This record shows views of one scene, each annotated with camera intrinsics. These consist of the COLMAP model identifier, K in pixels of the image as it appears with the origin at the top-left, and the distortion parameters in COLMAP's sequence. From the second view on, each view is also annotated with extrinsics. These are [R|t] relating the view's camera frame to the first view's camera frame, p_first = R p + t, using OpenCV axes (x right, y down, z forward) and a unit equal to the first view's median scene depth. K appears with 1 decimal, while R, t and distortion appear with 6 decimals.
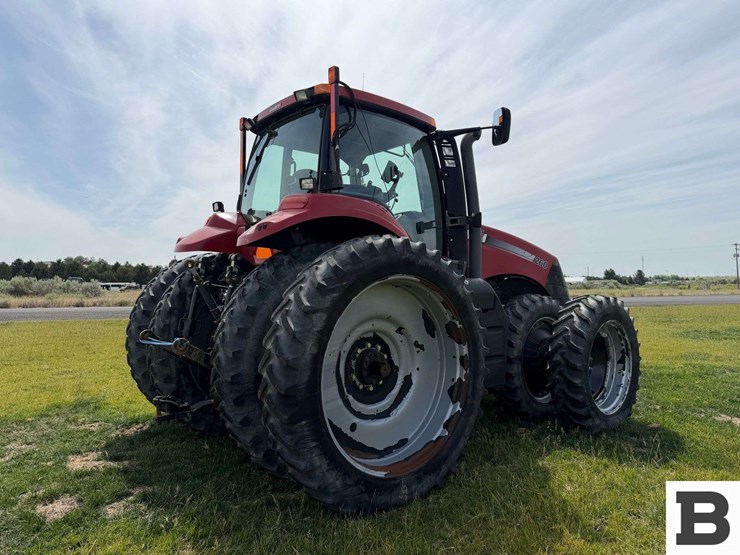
lens RADIAL K [[535.5, 0, 372.0], [0, 535.5, 271.2], [0, 0, 1]] dist [0.110789, -0.185046]
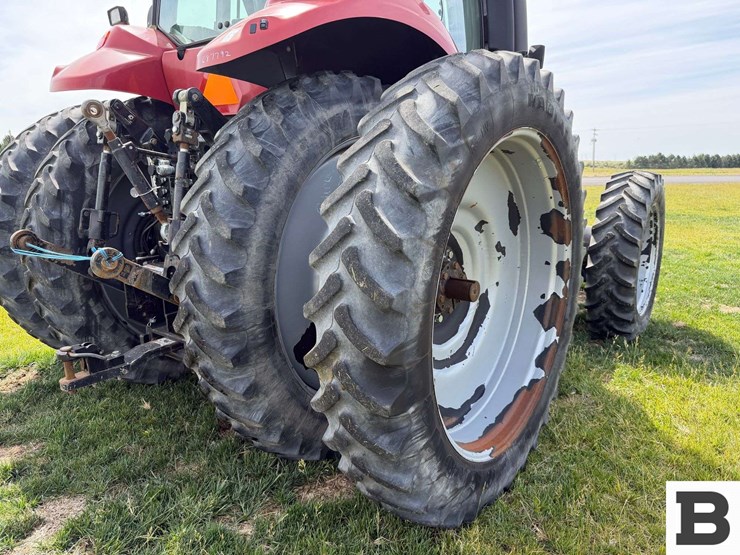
lens RADIAL K [[532.5, 0, 370.0], [0, 532.5, 277.5], [0, 0, 1]] dist [0.081278, -0.103667]
pose [[0.974237, -0.041653, 0.221646, -0.193095], [-0.008983, 0.974849, 0.222684, 0.028556], [-0.225347, -0.218938, 0.949360, 0.383515]]
